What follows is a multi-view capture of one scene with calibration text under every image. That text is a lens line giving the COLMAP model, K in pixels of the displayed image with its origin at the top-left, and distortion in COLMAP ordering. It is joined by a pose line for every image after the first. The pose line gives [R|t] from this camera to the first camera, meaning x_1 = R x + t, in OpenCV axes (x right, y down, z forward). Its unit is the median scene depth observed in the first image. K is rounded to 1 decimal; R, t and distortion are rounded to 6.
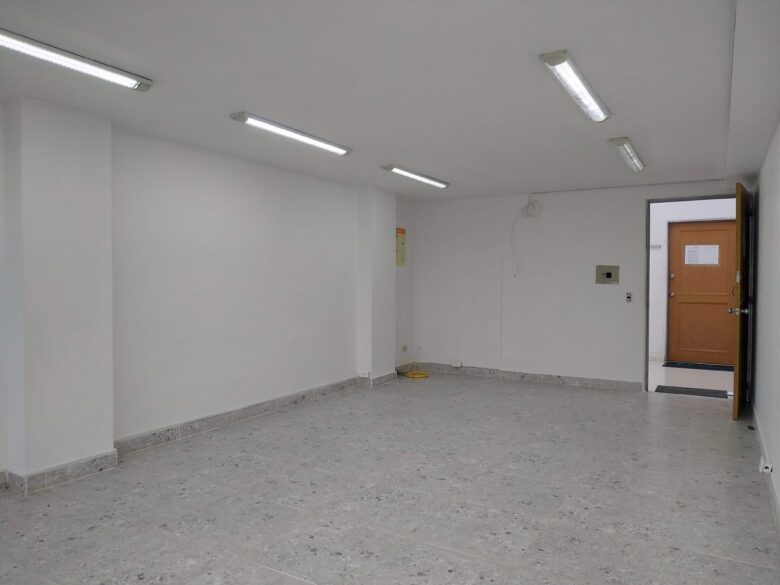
lens RADIAL K [[565.6, 0, 390.9], [0, 565.6, 295.4], [0, 0, 1]] dist [0.038903, -0.047743]
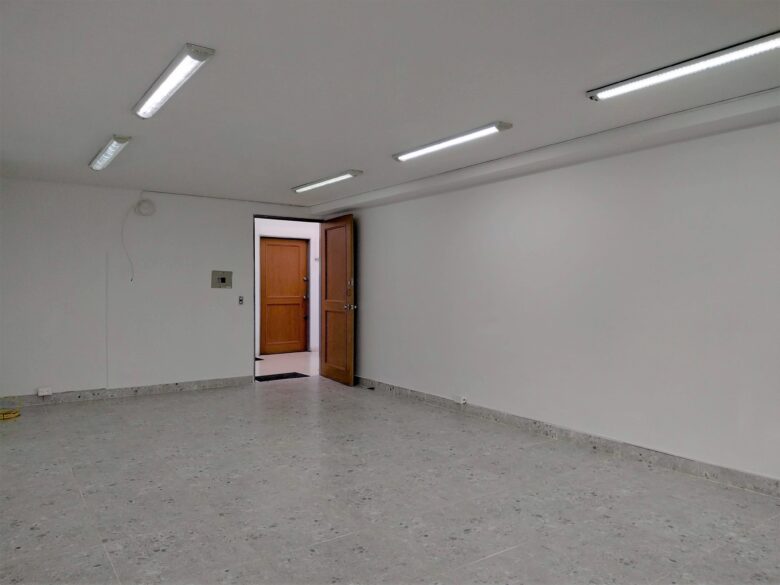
lens RADIAL K [[565.6, 0, 390.9], [0, 565.6, 295.4], [0, 0, 1]] dist [0.038903, -0.047743]
pose [[0.413103, -0.012790, 0.910594, -0.589611], [0.027011, 0.999634, 0.001787, -0.000271], [-0.910284, 0.023858, 0.413297, 0.349562]]
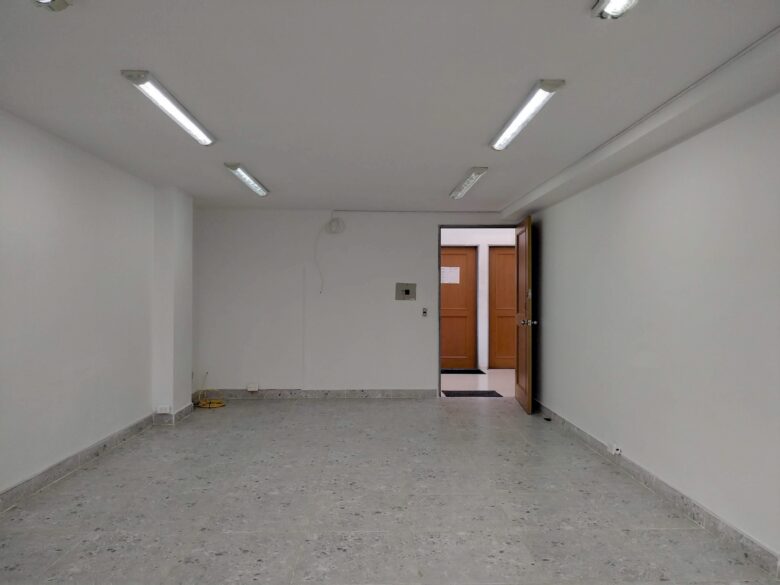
lens RADIAL K [[565.5, 0, 390.0], [0, 565.5, 292.5], [0, 0, 1]] dist [0.093988, -0.158131]
pose [[0.848297, 0.005321, 0.529494, -0.272919], [0.013480, 0.999408, -0.031640, -0.001464], [-0.529349, 0.033978, 0.847724, 0.138319]]
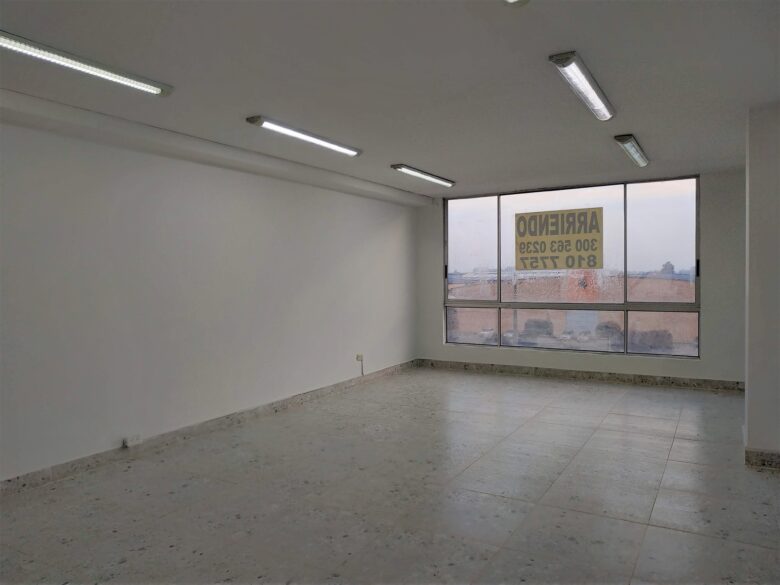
lens RADIAL K [[565.6, 0, 390.9], [0, 565.6, 295.4], [0, 0, 1]] dist [0.038903, -0.047743]
pose [[-0.999865, 0.016150, 0.002883, 0.085499], [0.016307, 0.997607, 0.067190, -0.043744], [-0.001791, 0.067228, -0.997736, 1.458310]]
